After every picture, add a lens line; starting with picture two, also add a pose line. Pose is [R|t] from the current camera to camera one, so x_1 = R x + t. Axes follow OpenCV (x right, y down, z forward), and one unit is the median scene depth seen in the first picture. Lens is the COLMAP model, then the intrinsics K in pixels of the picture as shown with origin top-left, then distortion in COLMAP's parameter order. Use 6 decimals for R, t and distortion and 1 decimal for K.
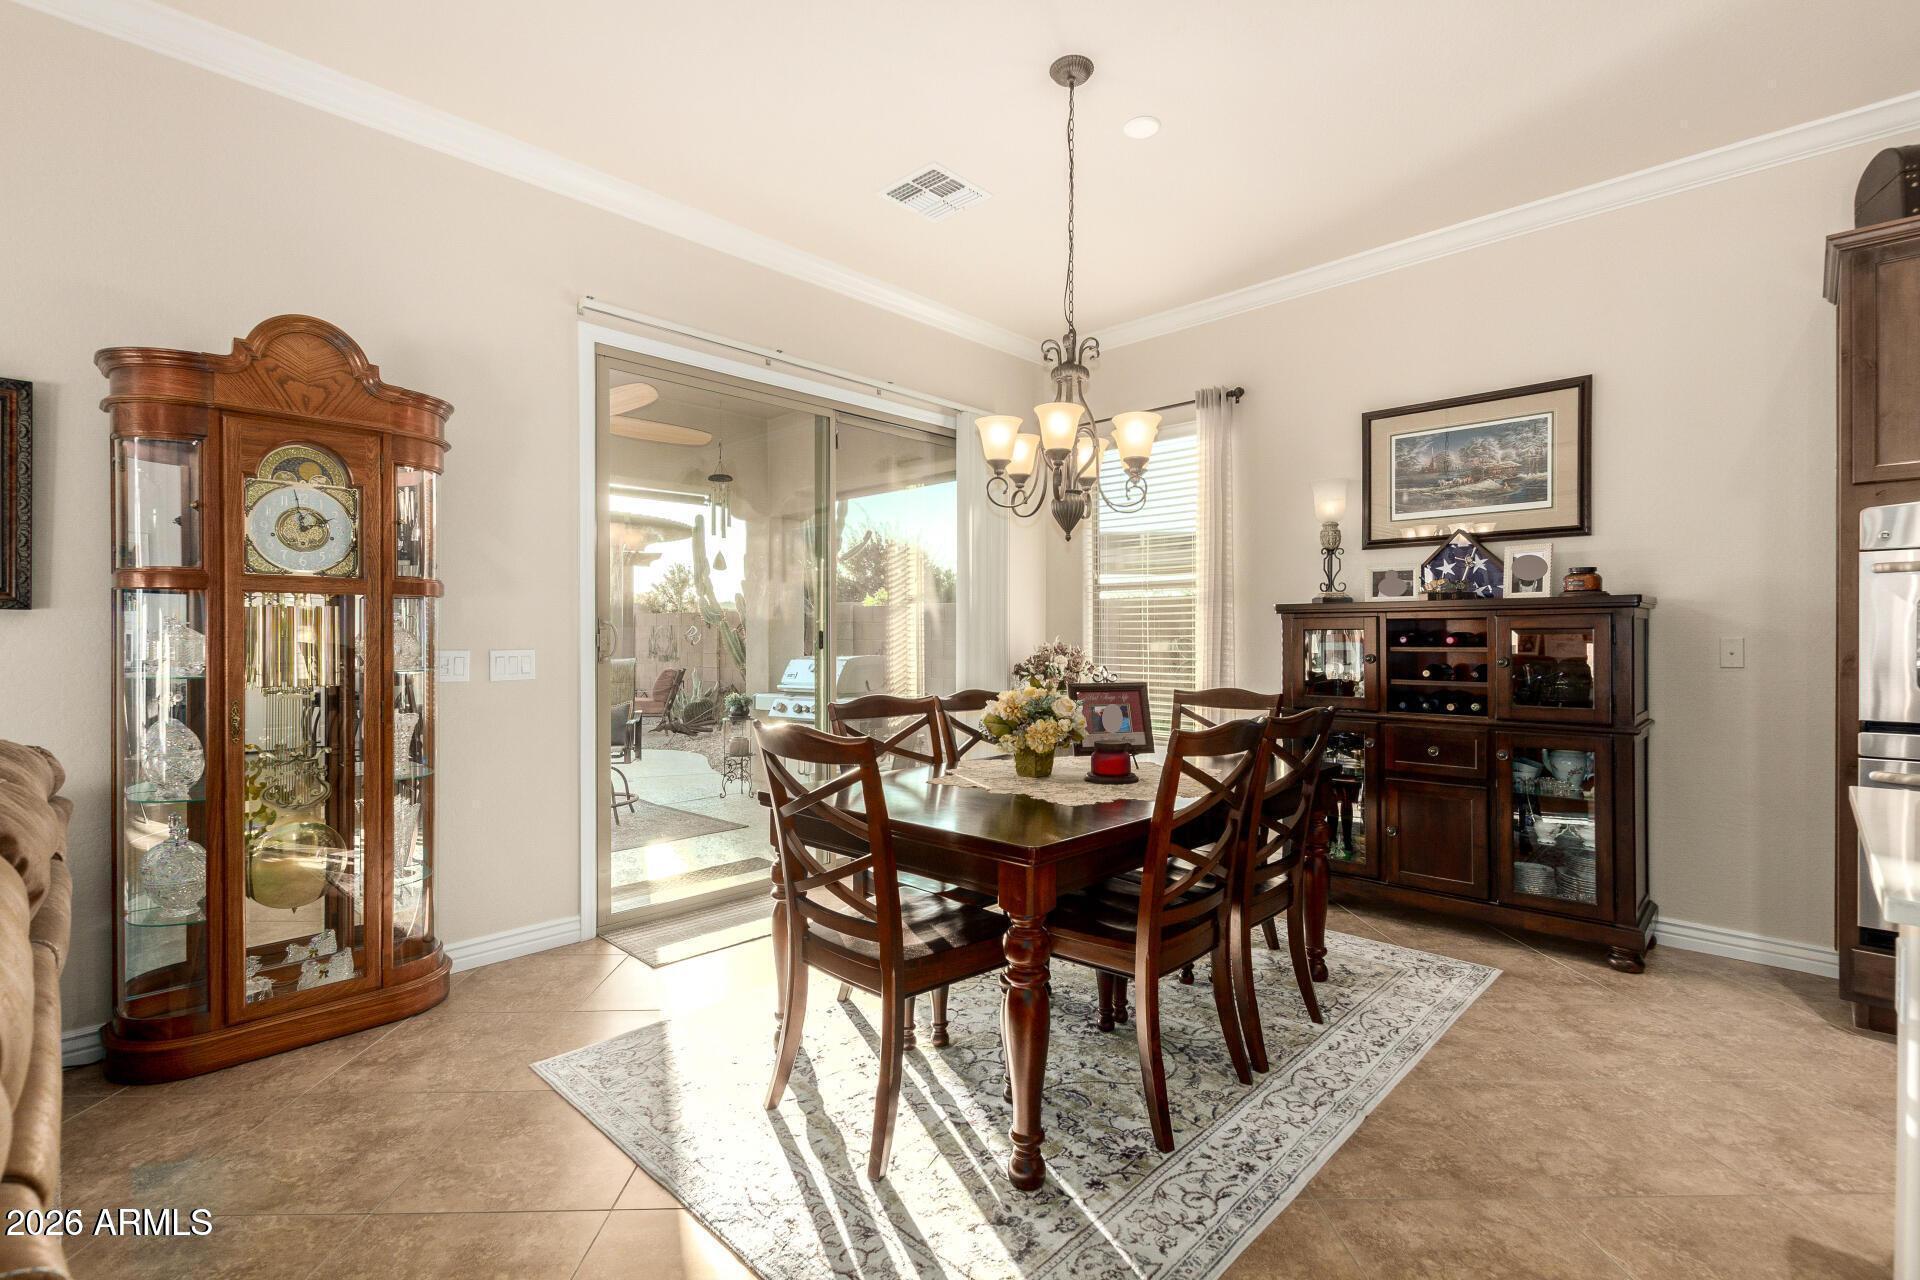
lens RADIAL K [[867.7, 0, 950.5], [0, 867.7, 638.2], [0, 0, 1]] dist [0.001109, -0.000842]
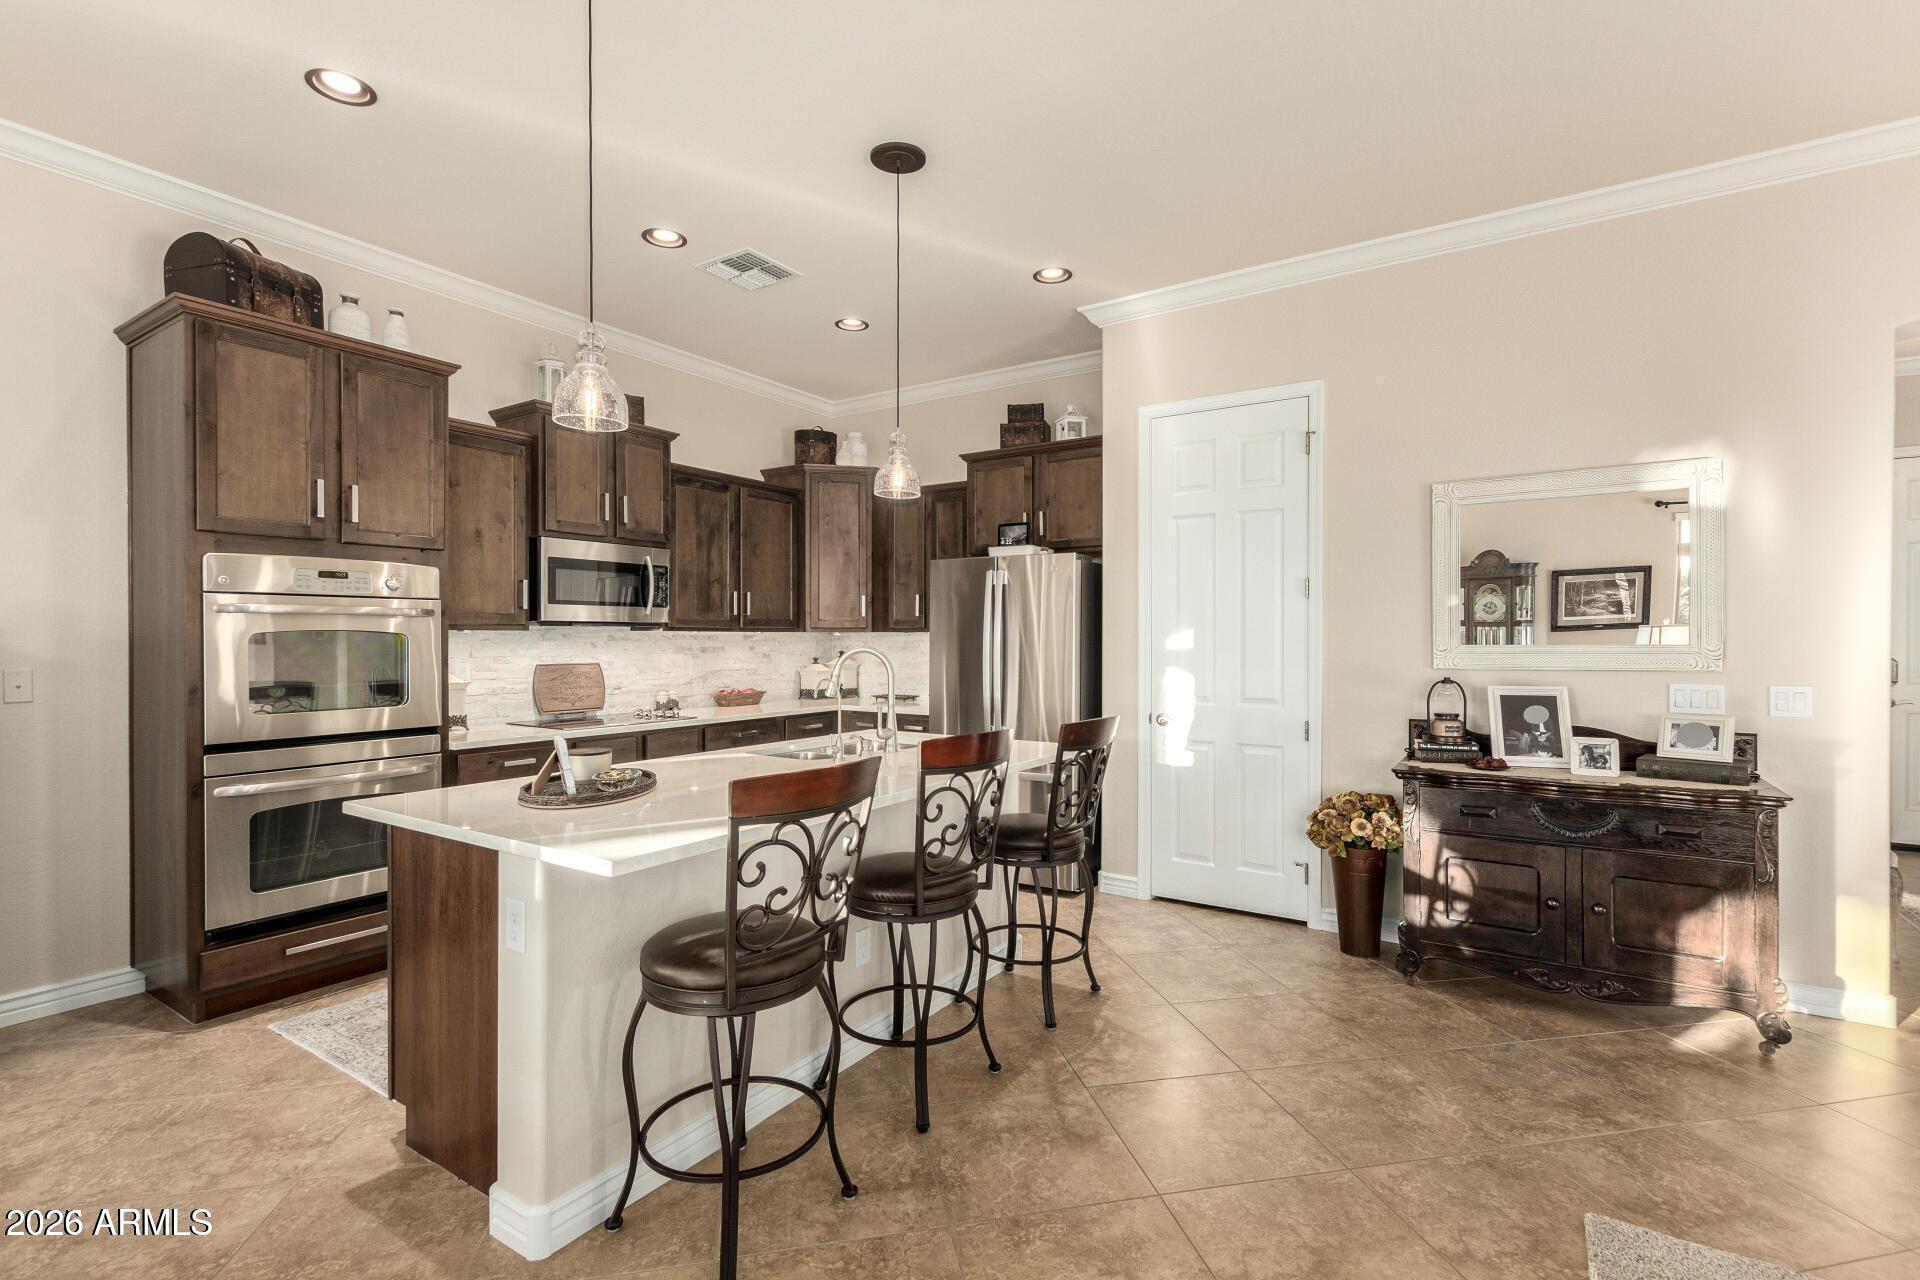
lens RADIAL K [[867.7, 0, 962.7], [0, 867.7, 641.8], [0, 0, 1]] dist [0.001109, -0.000842]
pose [[-0.192946, -0.005513, 0.981194, -0.168252], [0.002150, 0.999979, 0.006041, -0.030924], [-0.981207, 0.003276, -0.192930, 0.198460]]
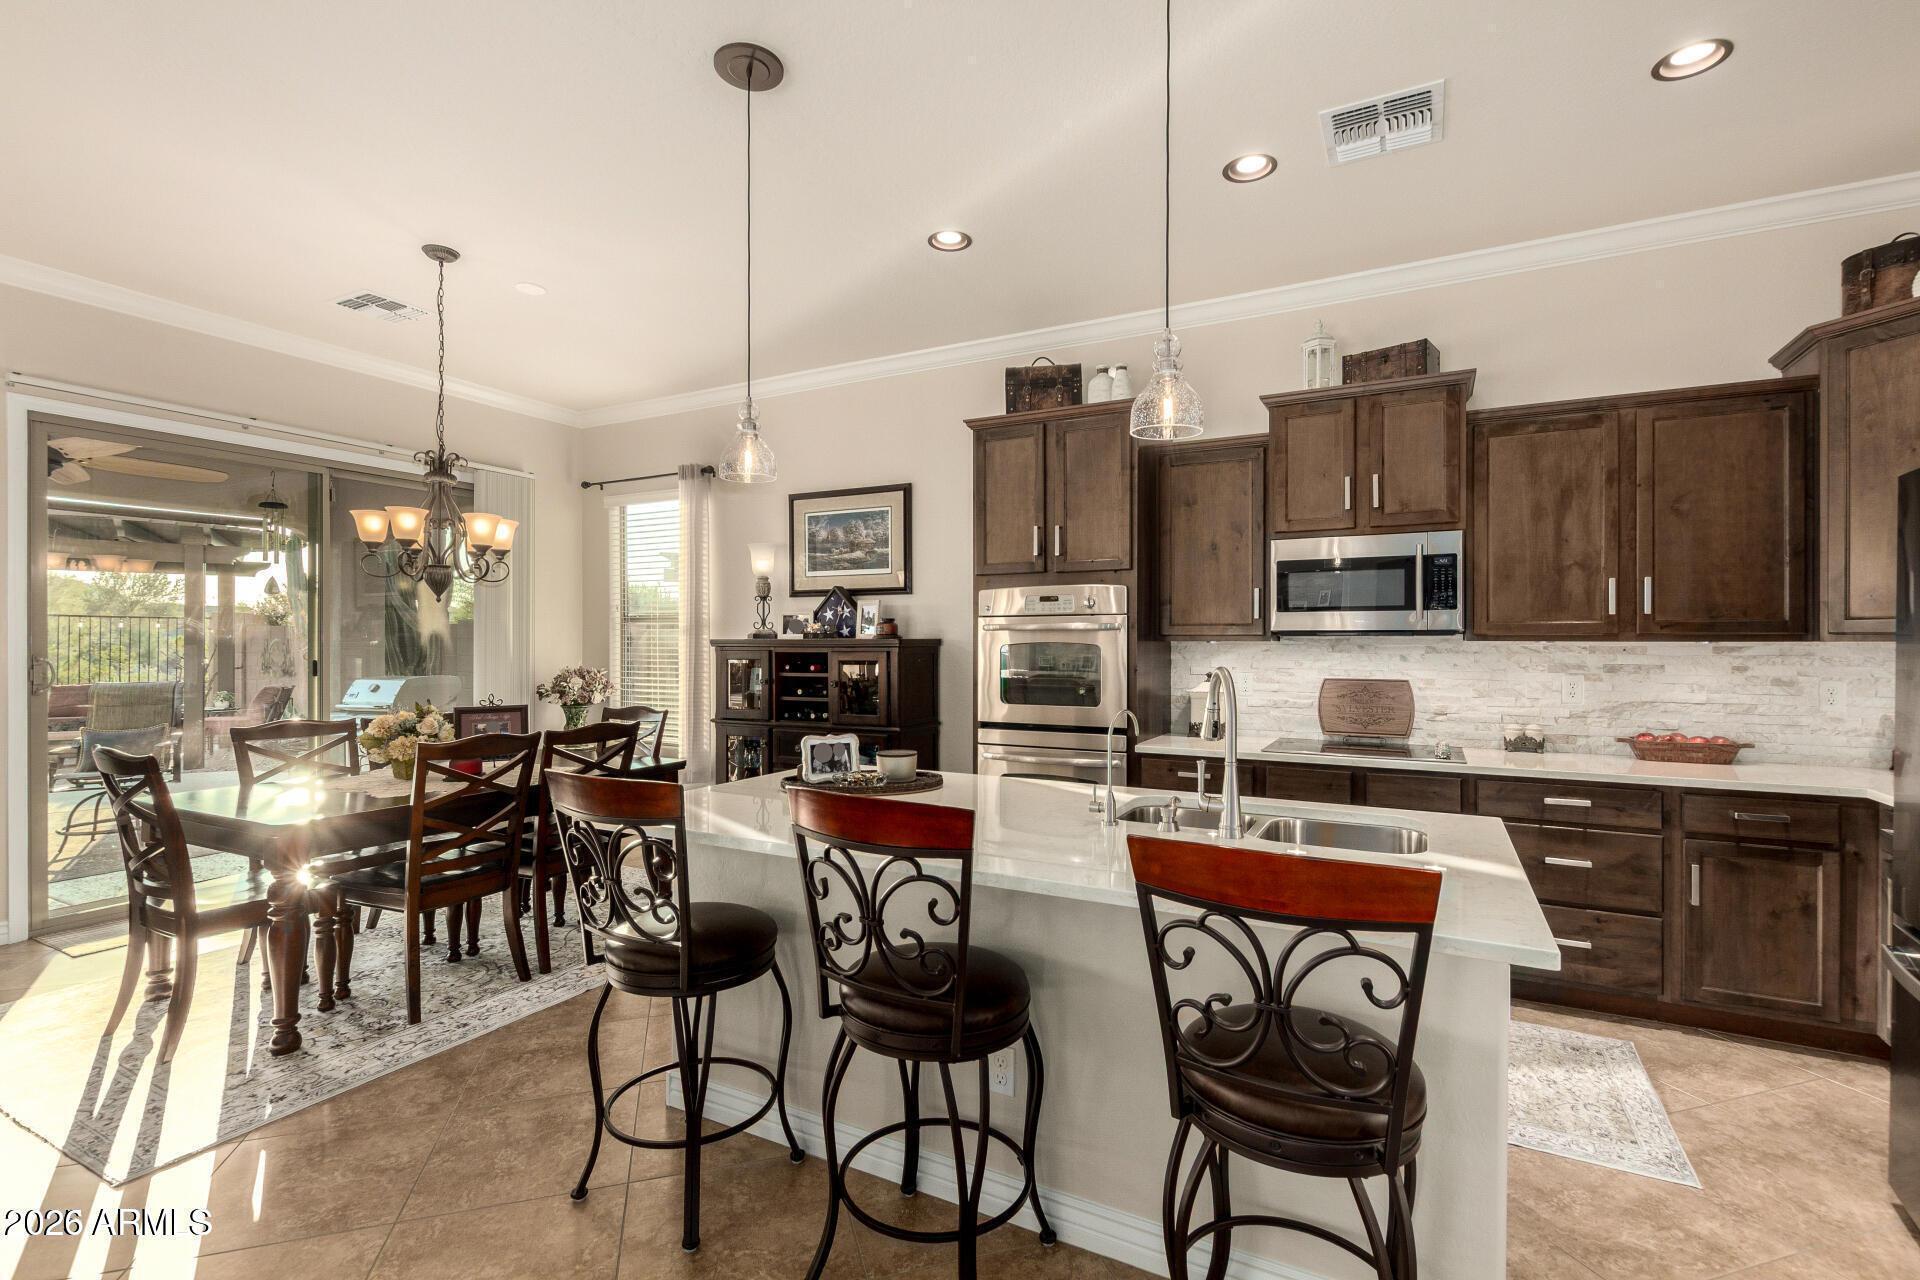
lens RADIAL K [[867.7, 0, 972.7], [0, 867.7, 641.6], [0, 0, 1]] dist [0.001109, -0.000842]
pose [[0.958521, -0.000799, 0.285020, 0.431270], [0.000601, 1.000000, 0.000782, -0.041290], [-0.285021, -0.000578, 0.958521, -0.413416]]
